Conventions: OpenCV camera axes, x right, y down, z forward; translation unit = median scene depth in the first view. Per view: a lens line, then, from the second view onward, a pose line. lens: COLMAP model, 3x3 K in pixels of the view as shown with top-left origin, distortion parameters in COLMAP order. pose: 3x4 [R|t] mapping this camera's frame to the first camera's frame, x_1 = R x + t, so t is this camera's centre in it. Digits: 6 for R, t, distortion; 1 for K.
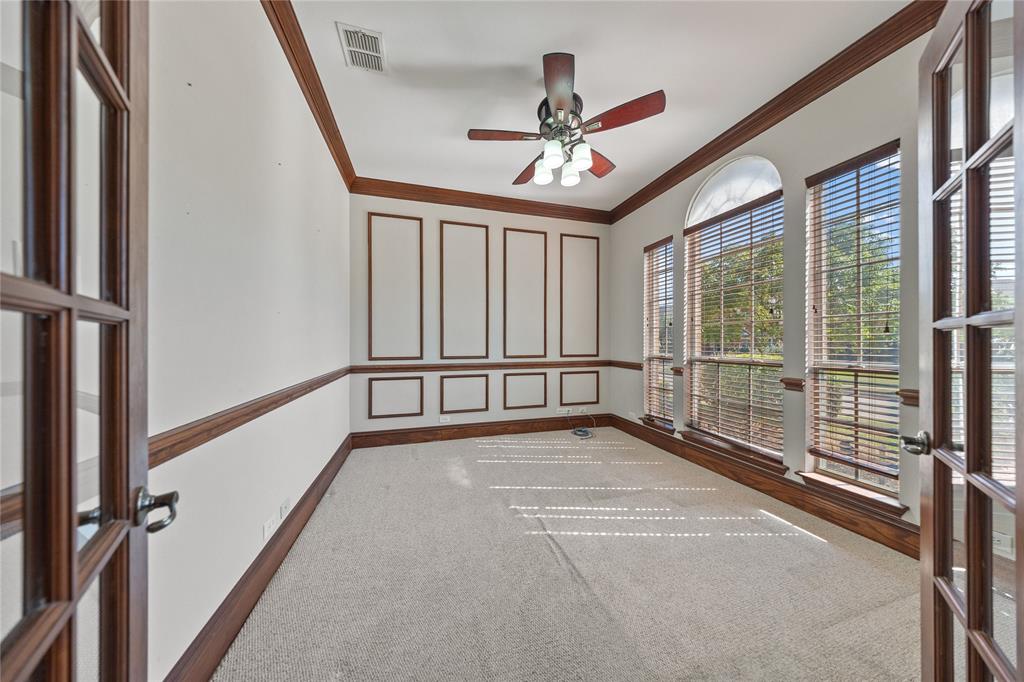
lens RADIAL K [[297.5, 0, 507.9], [0, 297.5, 341.4], [0, 0, 1]] dist [0.002195, 0.000030]
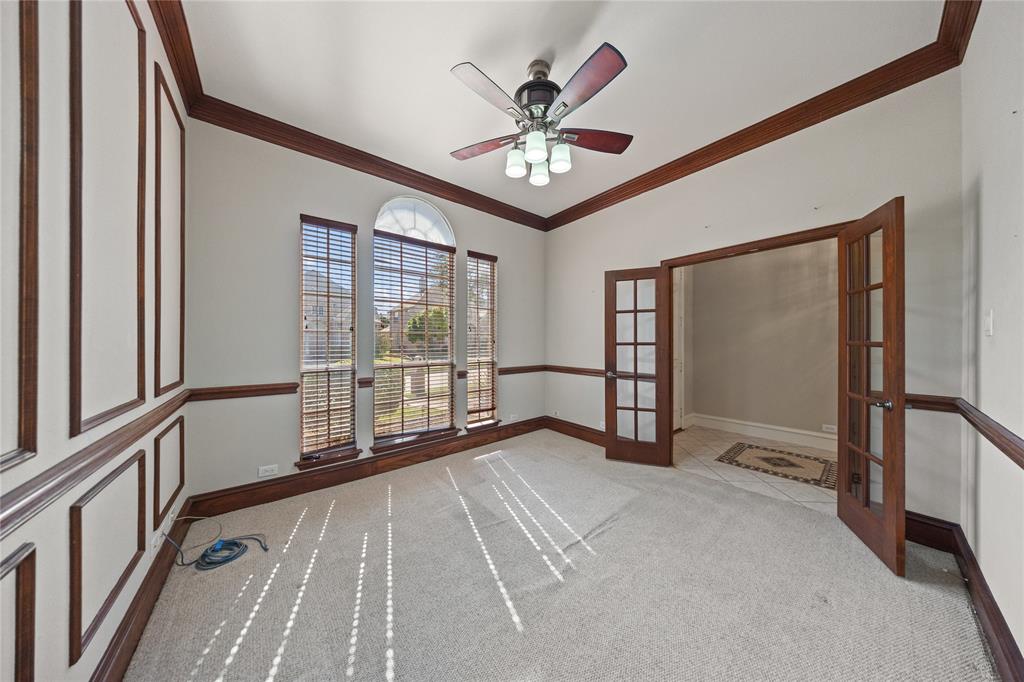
lens RADIAL K [[297.5, 0, 509.1], [0, 297.5, 341.6], [0, 0, 1]] dist [0.002195, 0.000030]
pose [[-0.374353, 0.003289, 0.927280, -0.571460], [0.001699, 0.999994, -0.002861, -0.026250], [-0.927285, 0.000505, -0.374356, 1.272677]]
